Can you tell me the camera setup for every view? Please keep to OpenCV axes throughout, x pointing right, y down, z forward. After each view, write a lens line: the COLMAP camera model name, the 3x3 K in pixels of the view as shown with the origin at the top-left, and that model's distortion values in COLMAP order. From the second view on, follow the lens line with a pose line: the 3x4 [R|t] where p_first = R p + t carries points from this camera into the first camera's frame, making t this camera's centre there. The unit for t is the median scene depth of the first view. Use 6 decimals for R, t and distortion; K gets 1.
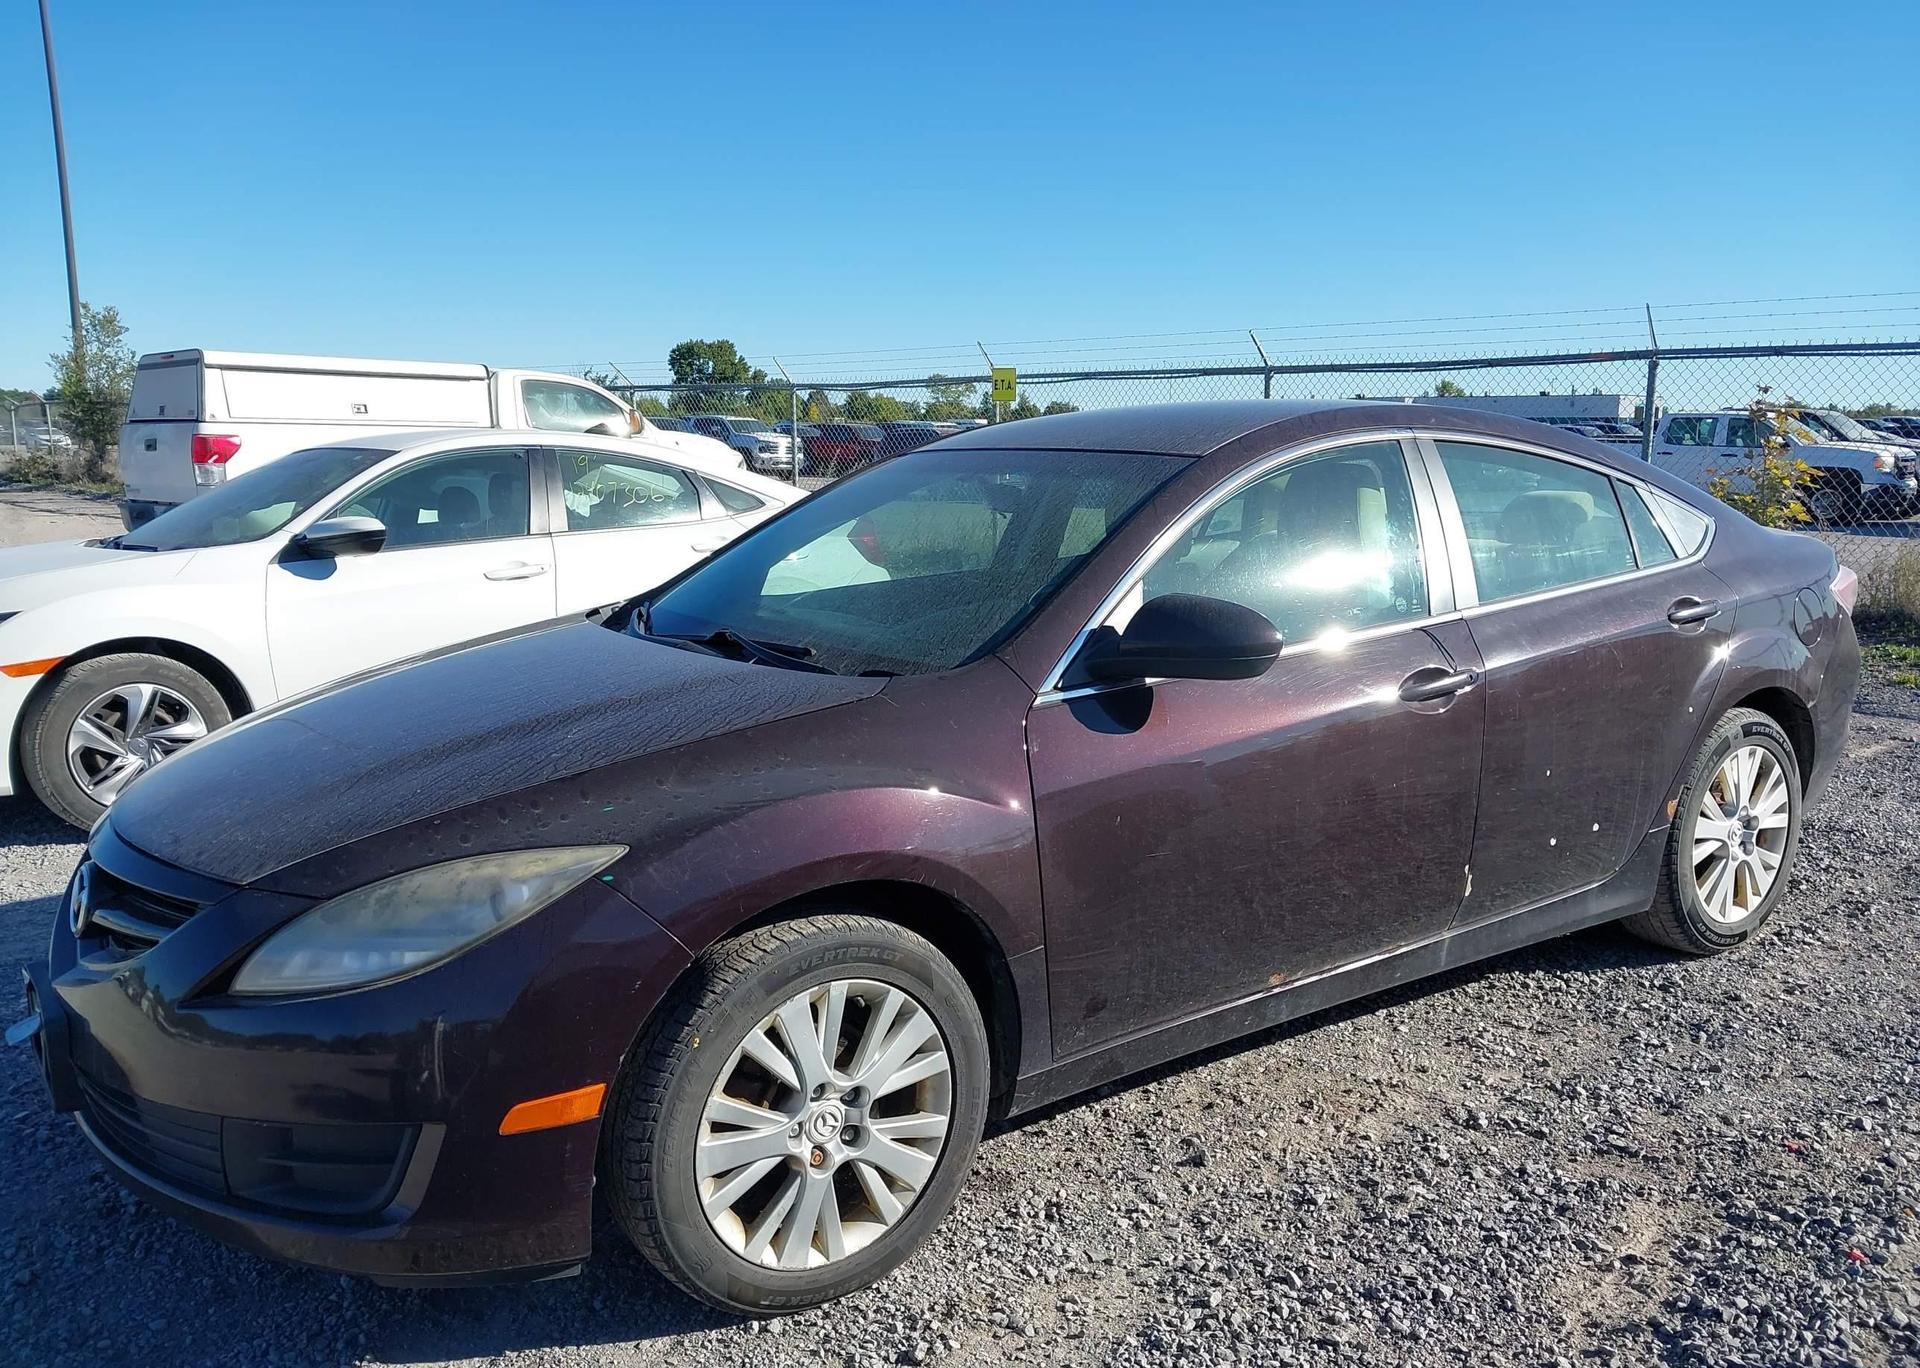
lens RADIAL K [[1489.6, 0, 954.0], [0, 1489.6, 687.7], [0, 0, 1]] dist [0.005999, -0.011268]
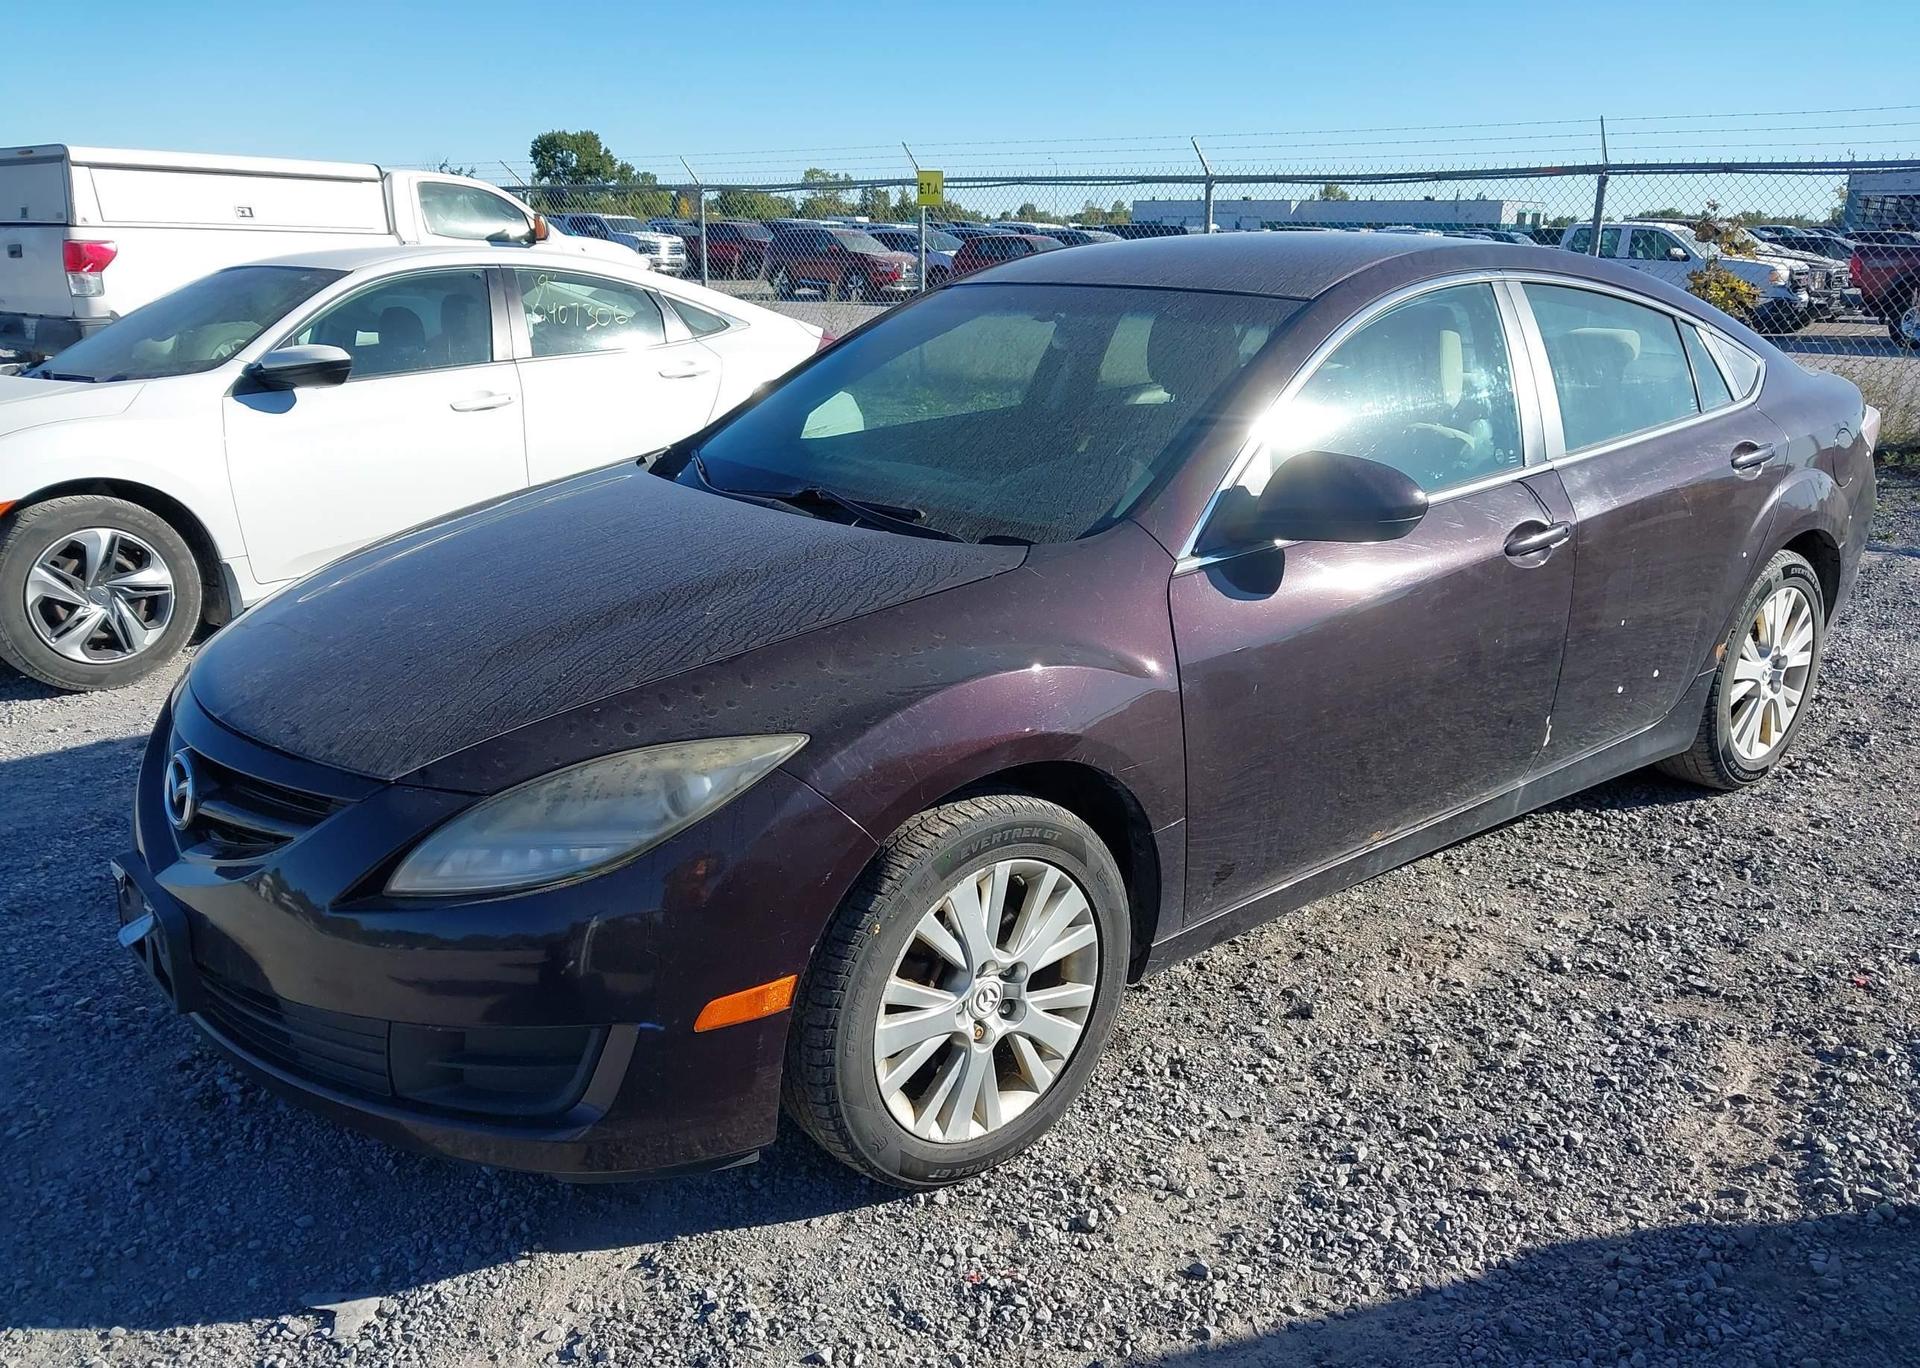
lens RADIAL K [[1489.6, 0, 954.0], [0, 1489.6, 687.7], [0, 0, 1]] dist [0.005999, -0.011268]
pose [[0.997130, -0.015159, 0.074179, -0.154779], [0.005748, 0.992081, 0.125468, -0.034077], [-0.075493, -0.124682, 0.989321, 0.039880]]
